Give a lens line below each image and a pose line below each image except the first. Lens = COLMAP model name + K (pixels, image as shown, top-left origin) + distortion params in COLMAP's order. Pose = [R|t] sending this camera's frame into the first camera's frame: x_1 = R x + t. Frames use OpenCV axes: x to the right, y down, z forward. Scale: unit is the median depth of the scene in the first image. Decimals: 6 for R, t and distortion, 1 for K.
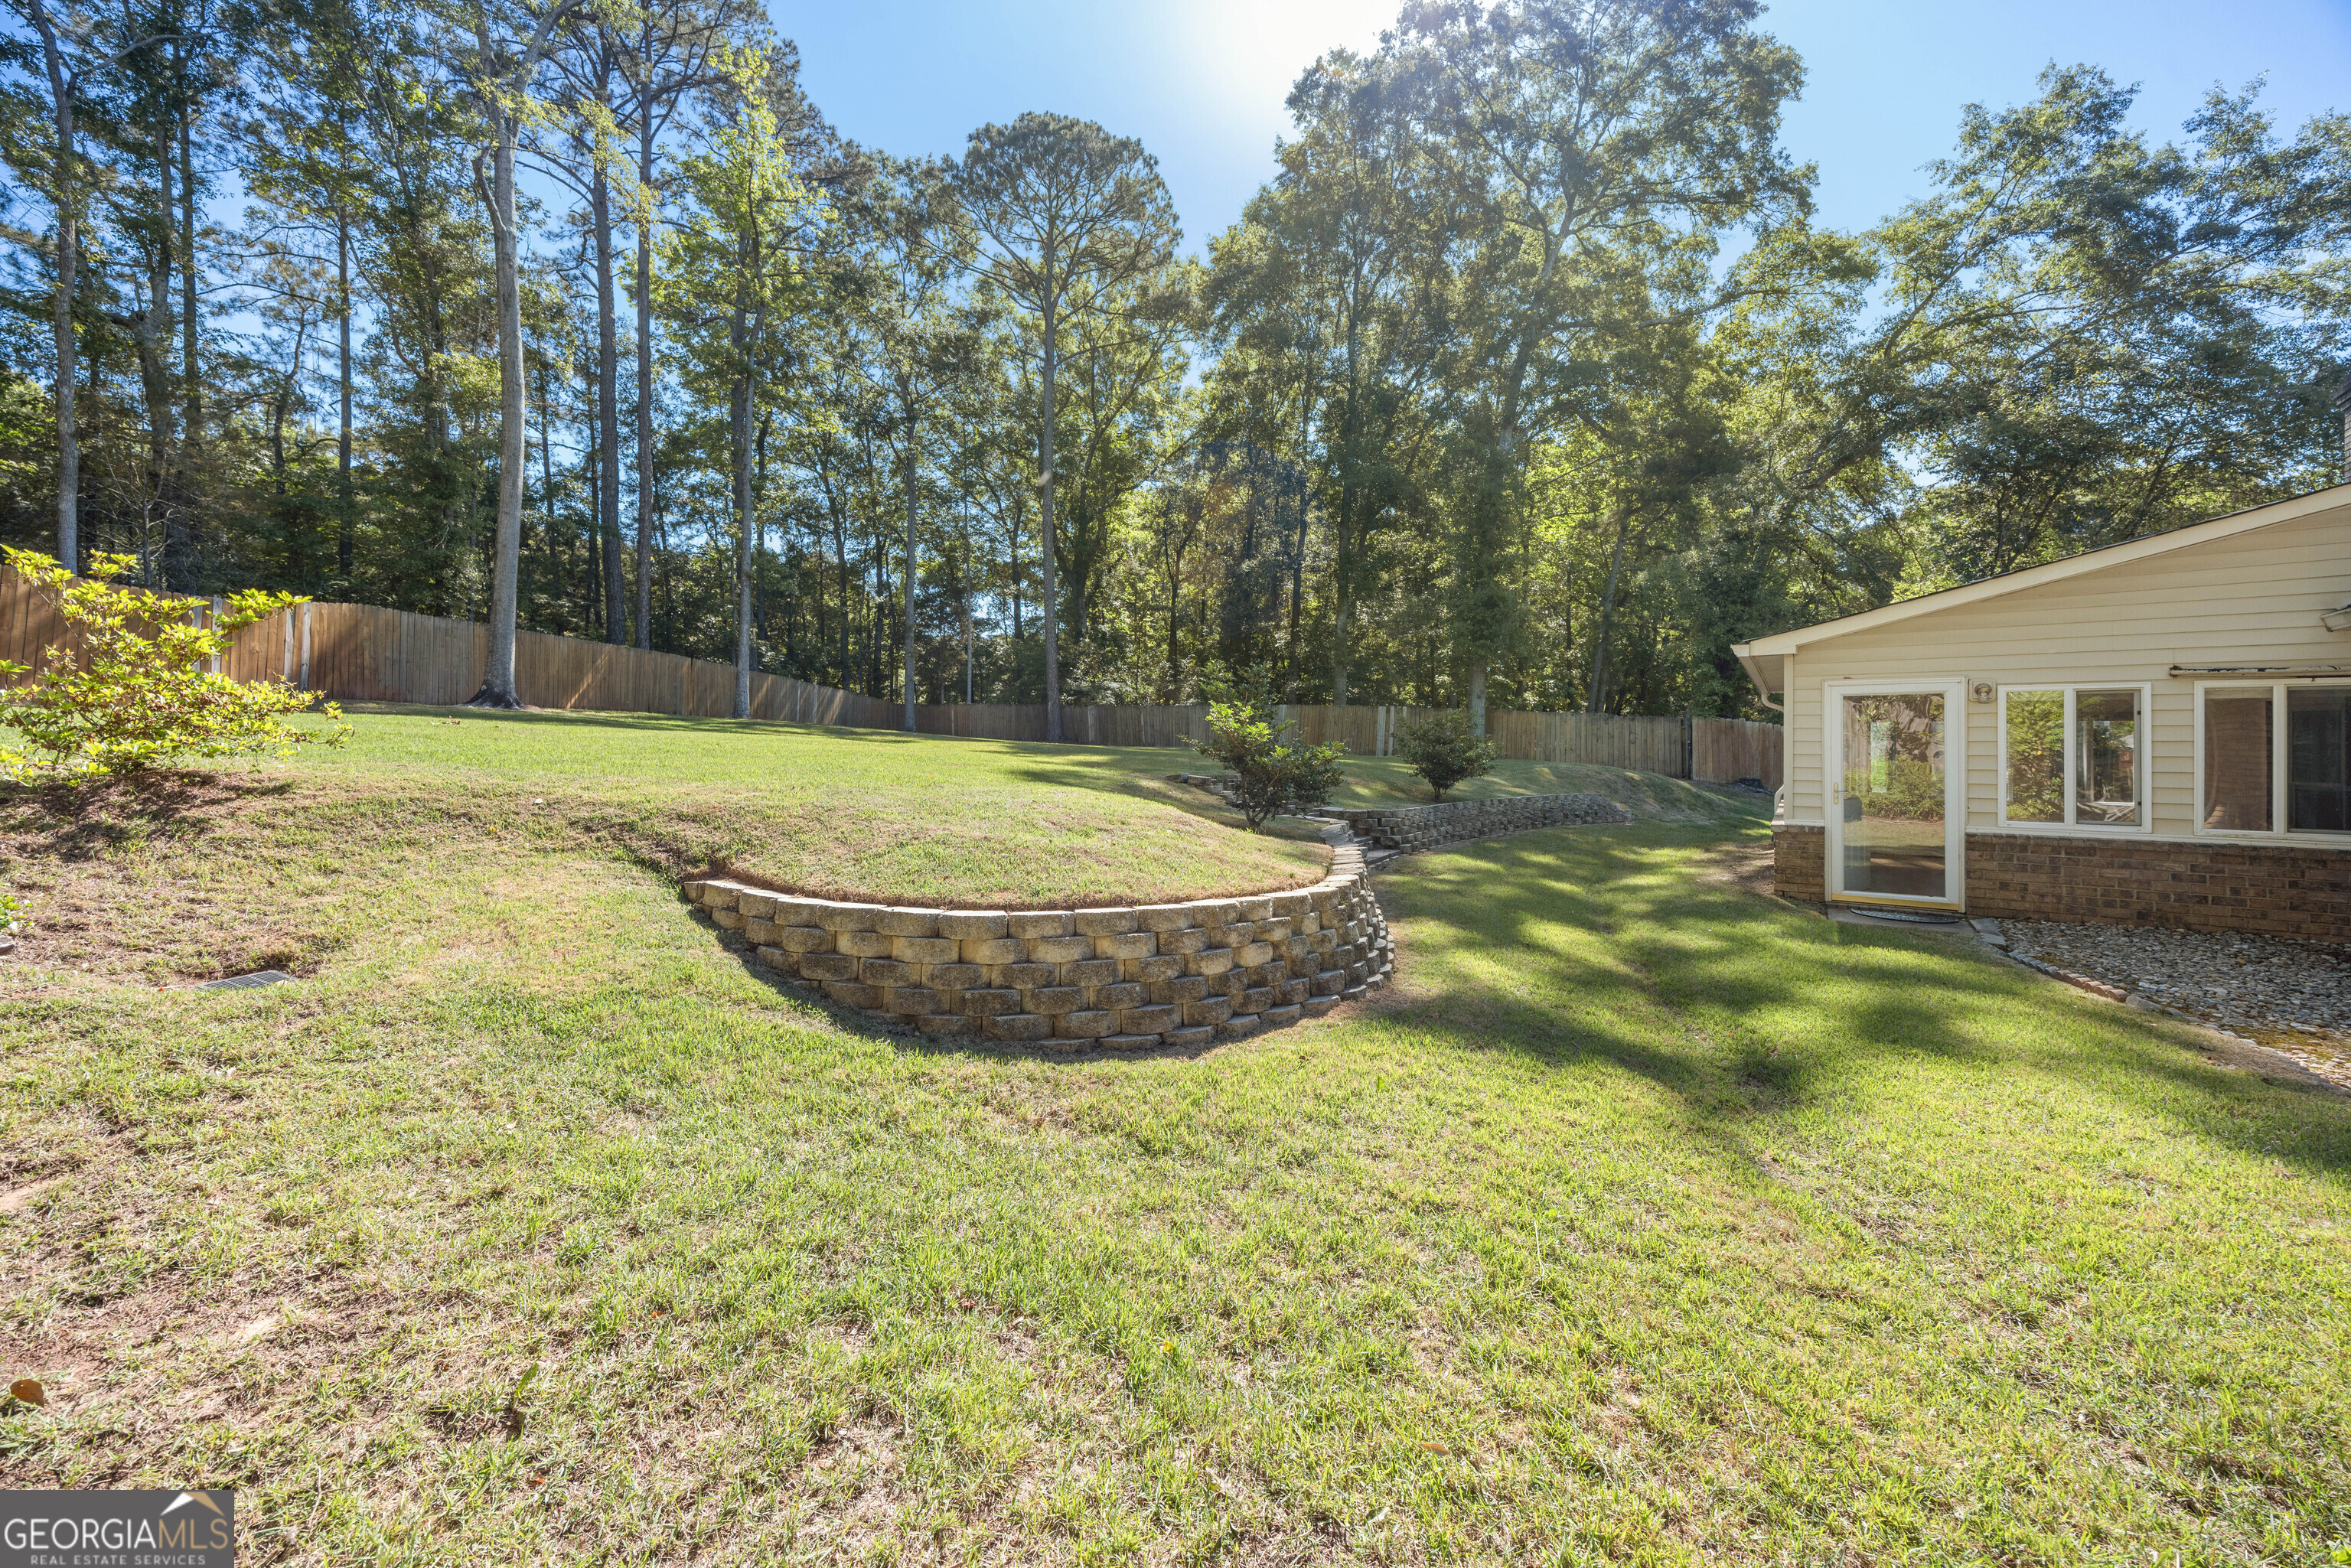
lens RADIAL K [[921.1, 0, 1151.0], [0, 921.1, 750.6], [0, 0, 1]] dist [0.000782, -0.000767]
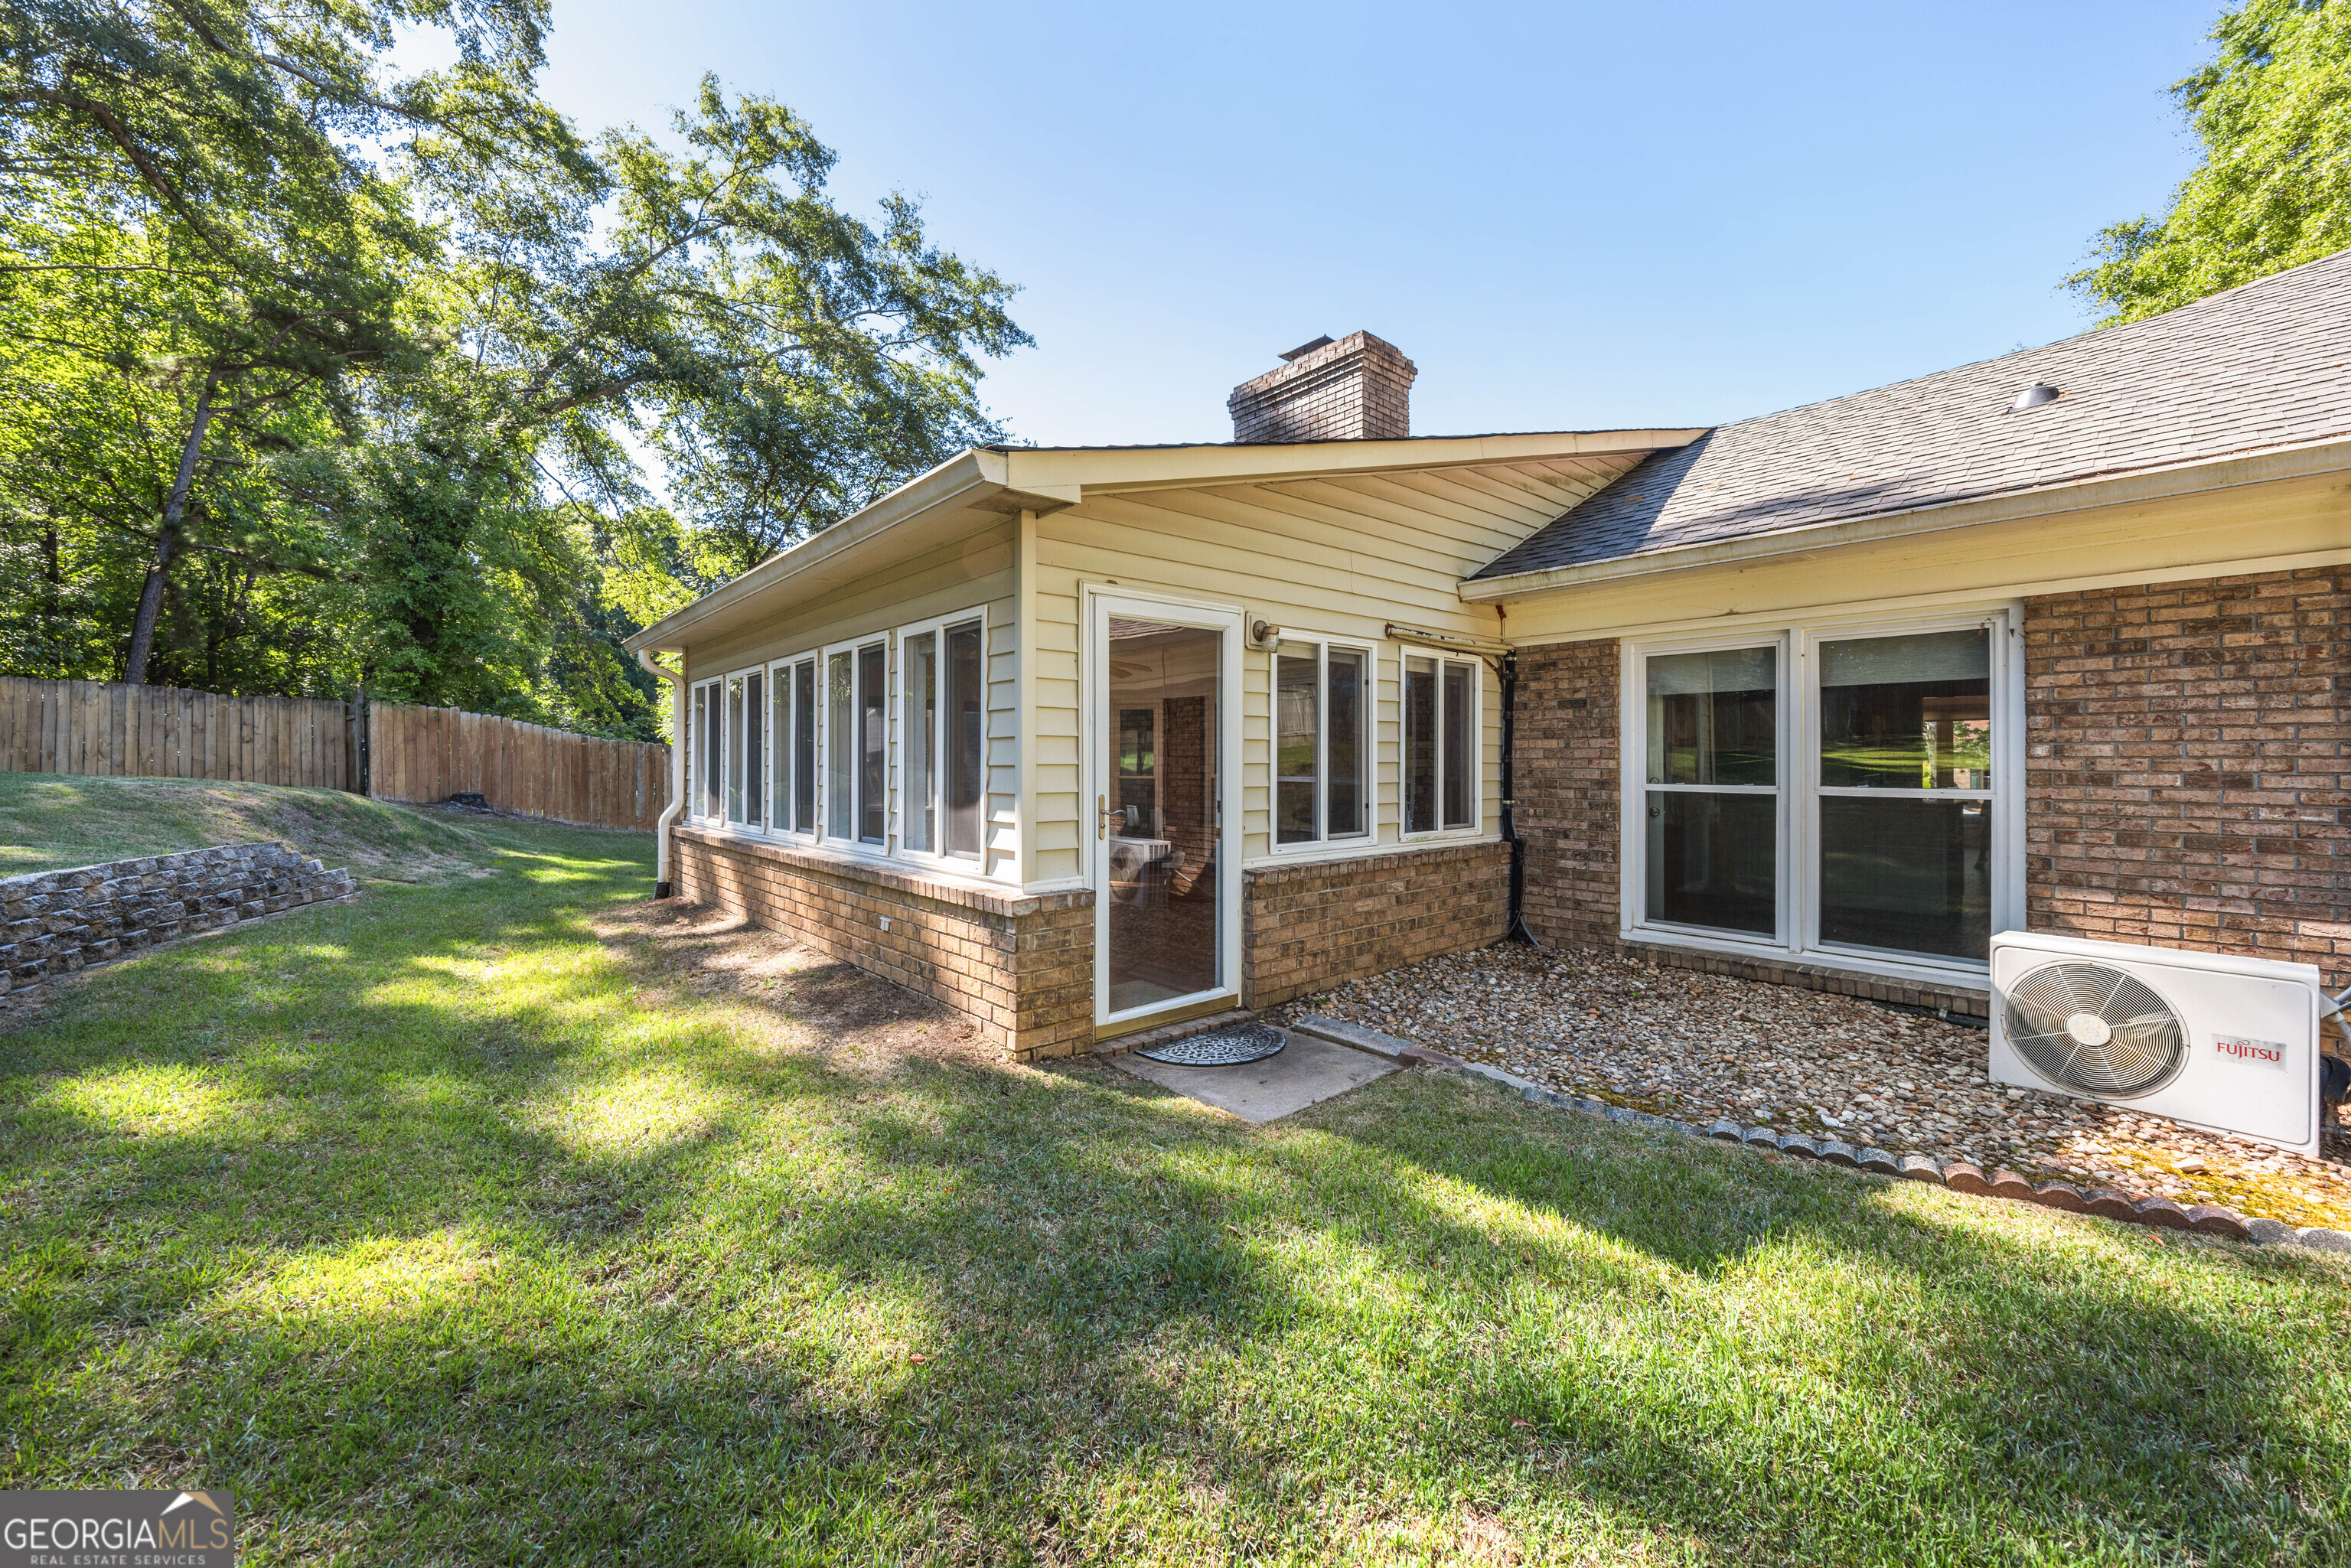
lens RADIAL K [[921.1, 0, 1183.1], [0, 921.1, 739.2], [0, 0, 1]] dist [0.000782, -0.000767]
pose [[0.237487, 0.013686, 0.971294, 0.097815], [0.007363, 0.999847, -0.015888, 0.004619], [-0.971363, 0.010924, 0.237350, 0.295783]]
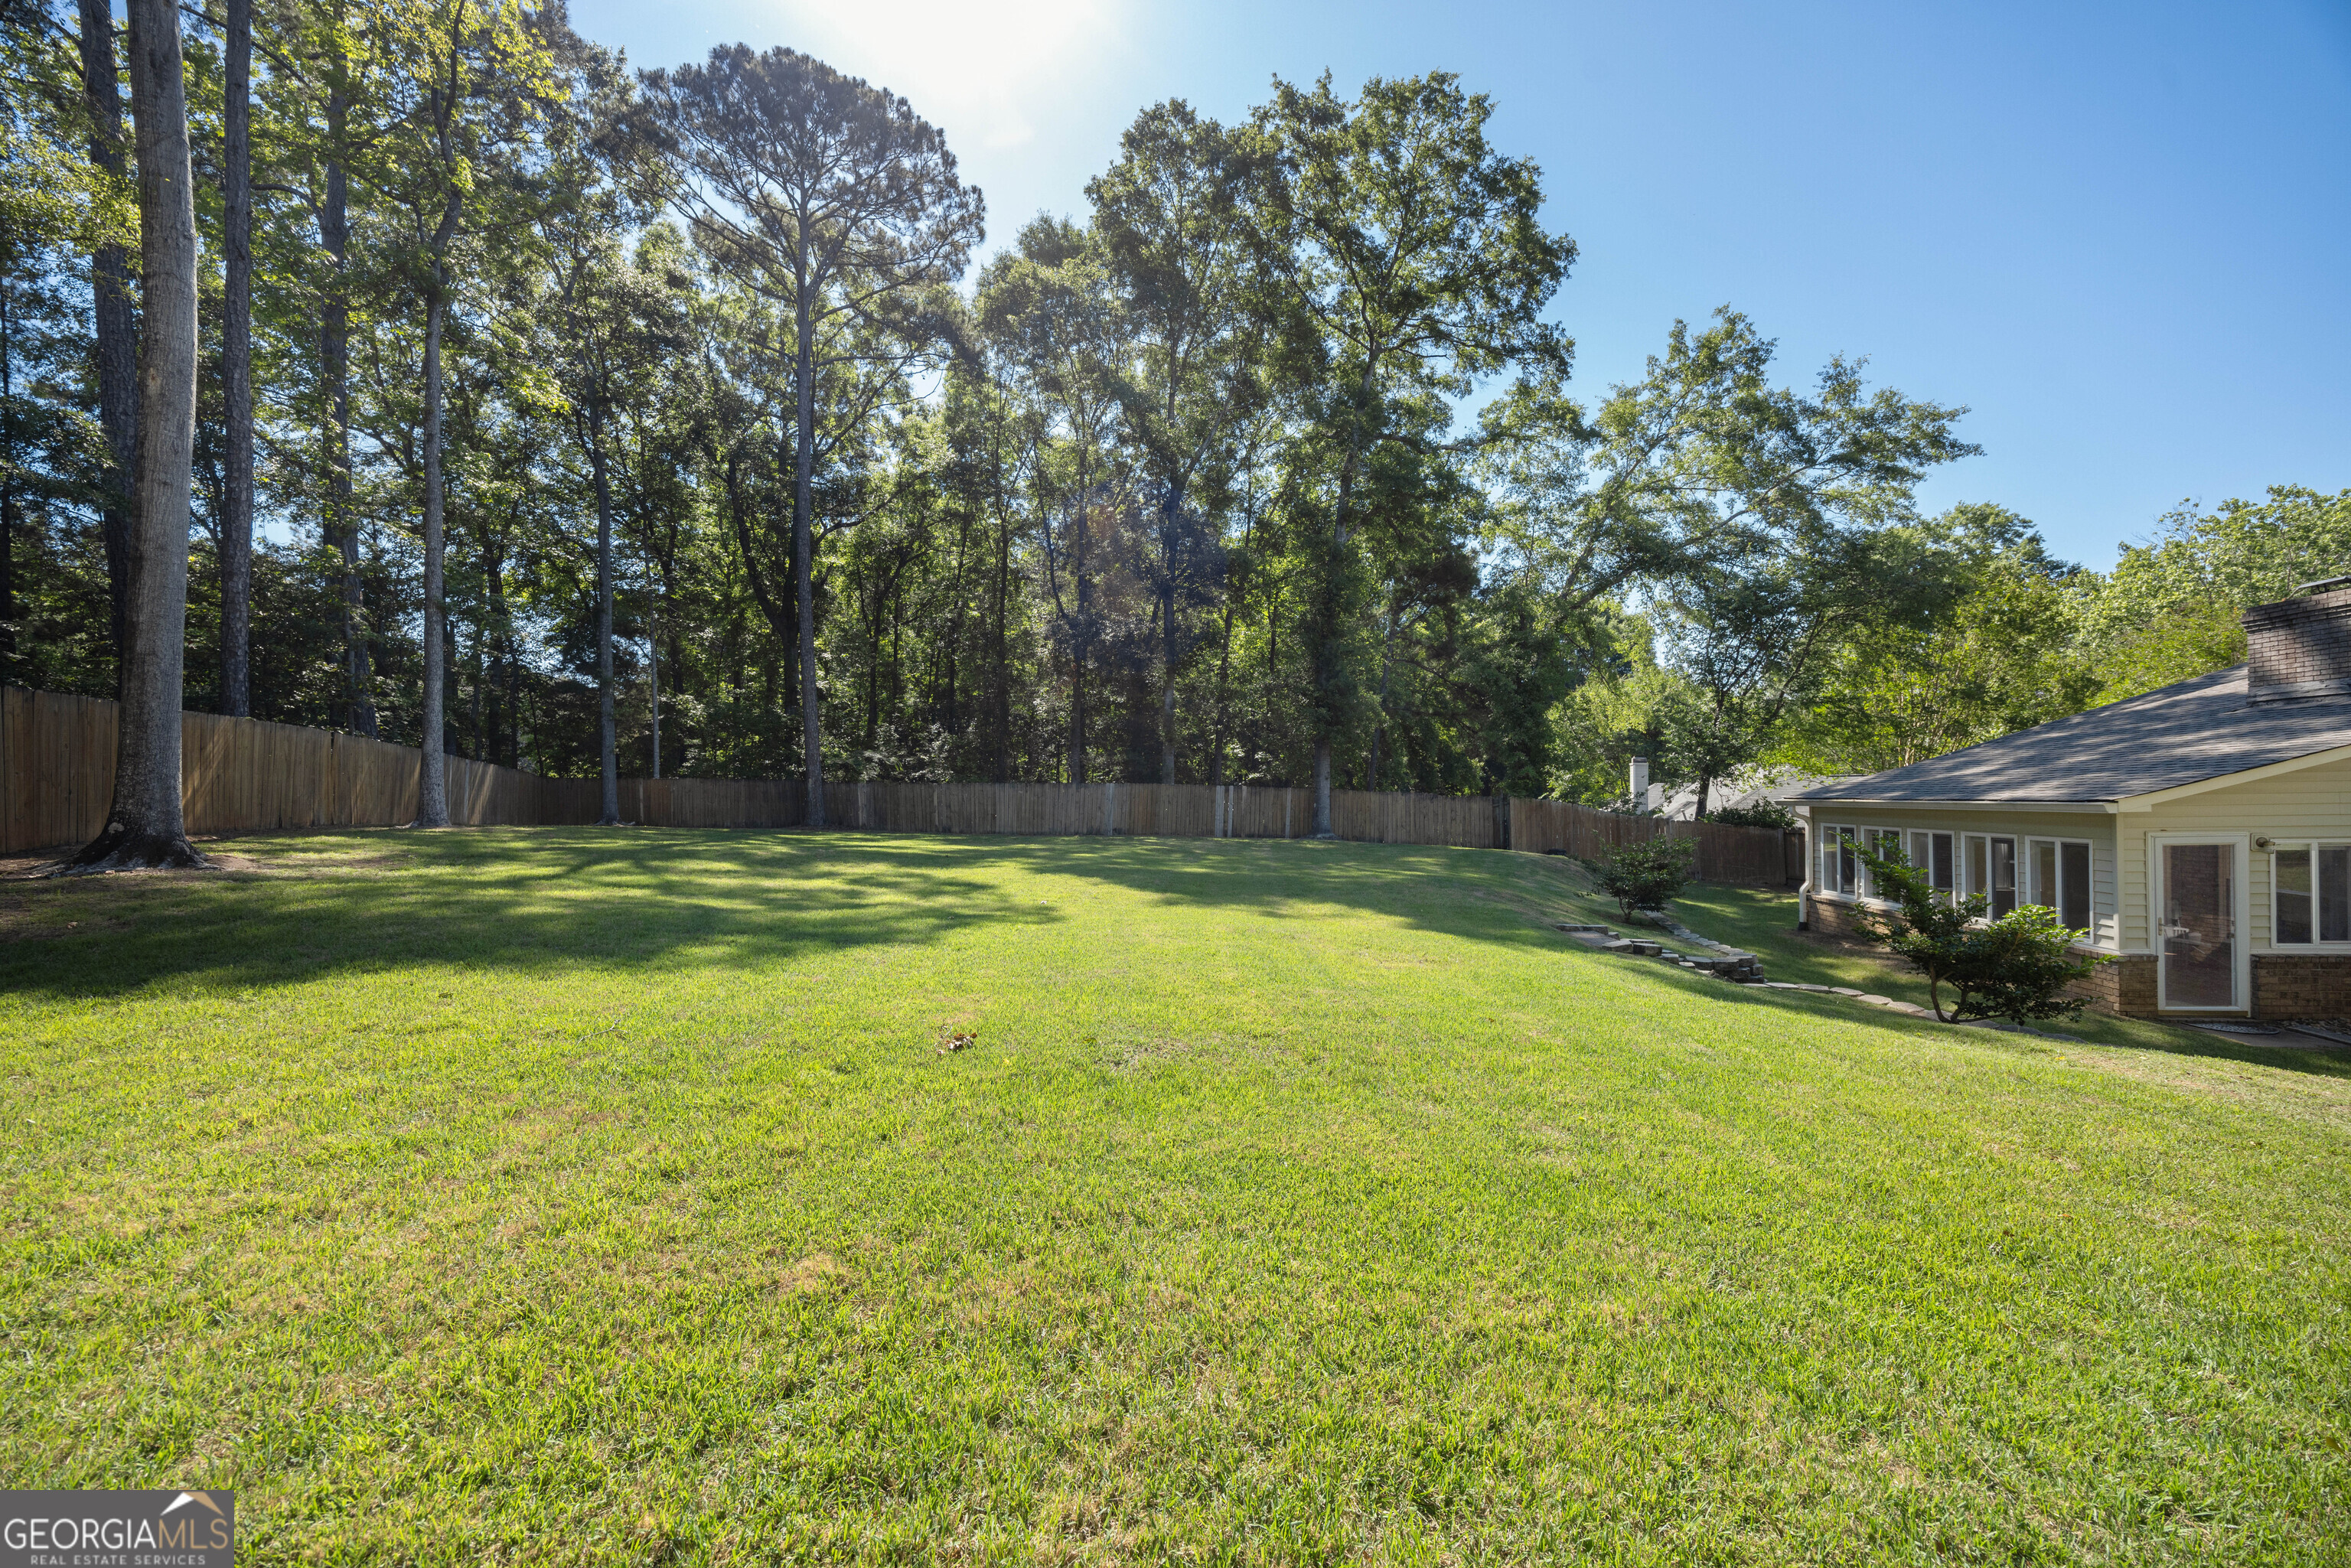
lens RADIAL K [[921.1, 0, 1167.2], [0, 921.1, 788.2], [0, 0, 1]] dist [0.000782, -0.000767]
pose [[0.875310, -0.017633, 0.483241, -0.342441], [0.020545, 0.999789, -0.000733, -0.056191], [-0.483126, 0.010570, 0.875487, 0.200239]]
